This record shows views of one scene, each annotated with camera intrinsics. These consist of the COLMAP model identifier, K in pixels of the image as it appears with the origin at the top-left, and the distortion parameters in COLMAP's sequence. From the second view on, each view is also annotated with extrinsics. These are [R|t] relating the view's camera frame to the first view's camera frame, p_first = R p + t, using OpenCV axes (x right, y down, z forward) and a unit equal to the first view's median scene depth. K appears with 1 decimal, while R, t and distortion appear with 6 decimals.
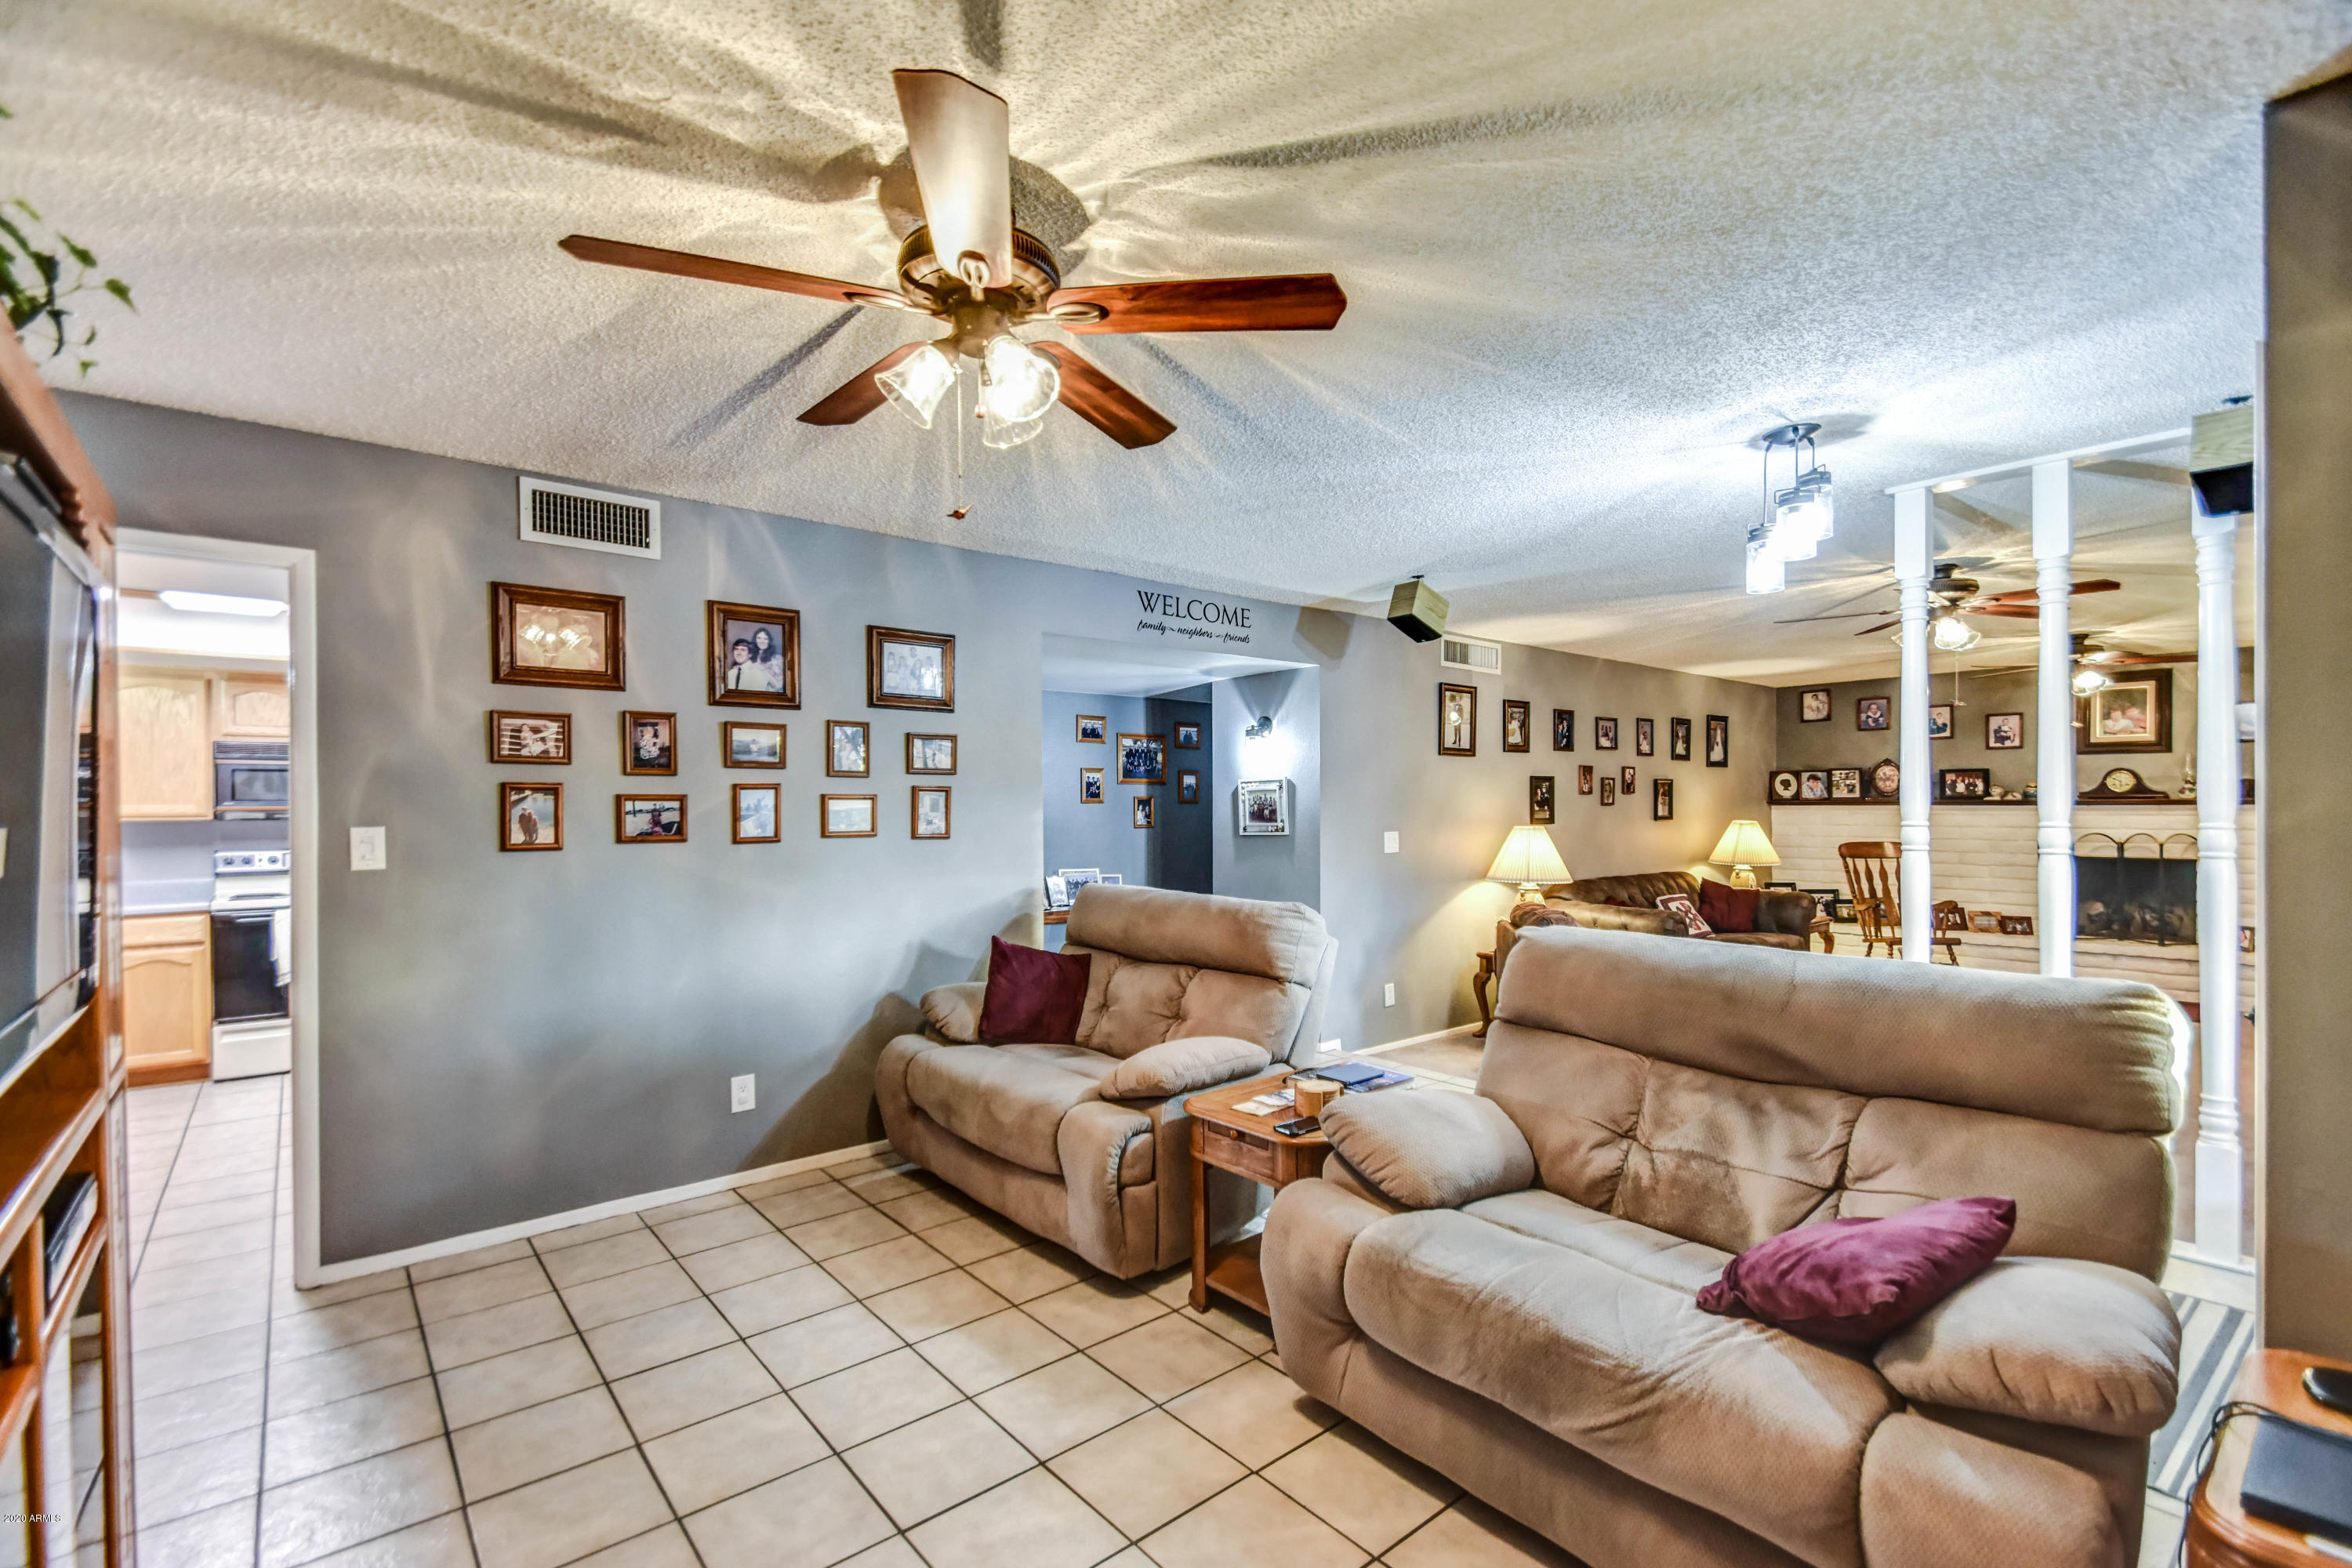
lens RADIAL K [[1042.9, 0, 1172.7], [0, 1042.9, 815.4], [0, 0, 1]] dist [0.022645, -0.015574]
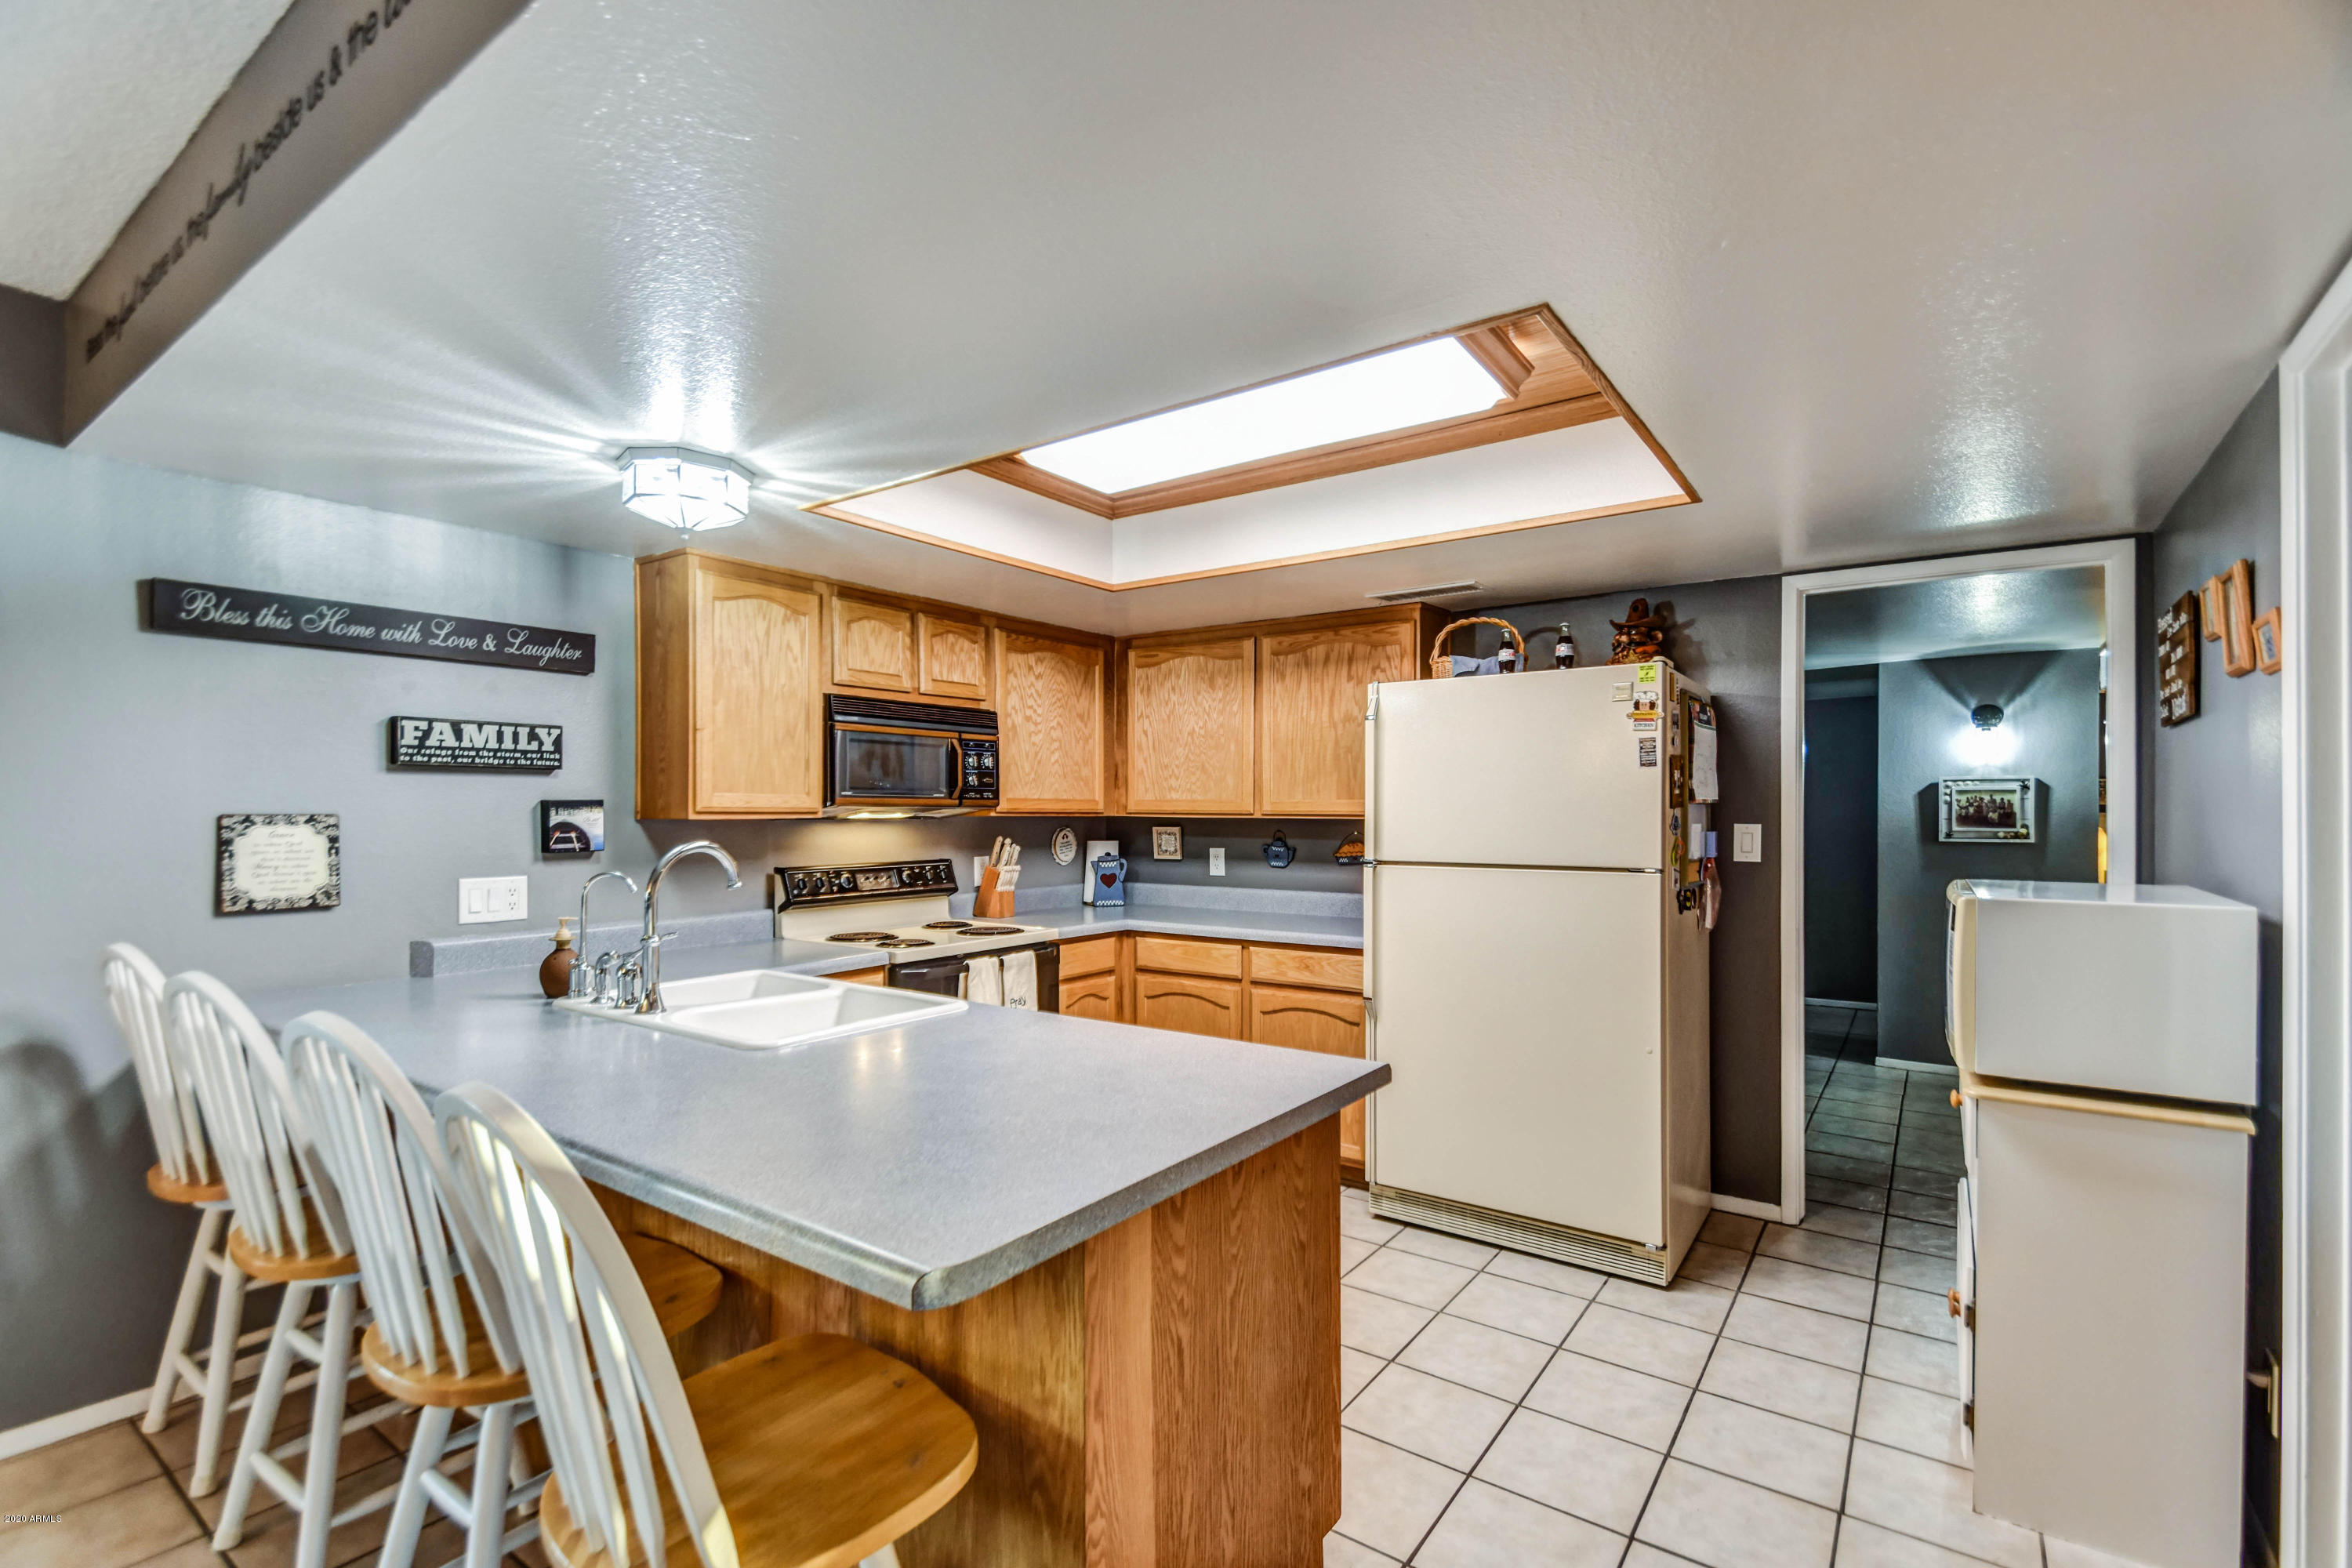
lens RADIAL K [[1066.4, 0, 1173.7], [0, 1066.4, 809.6], [0, 0, 1]] dist [0.020098, -0.015610]
pose [[0.967960, 0.007115, 0.251004, -0.278635], [-0.005305, 0.999955, -0.007888, 0.000907], [-0.251049, 0.006303, 0.967954, 0.105900]]
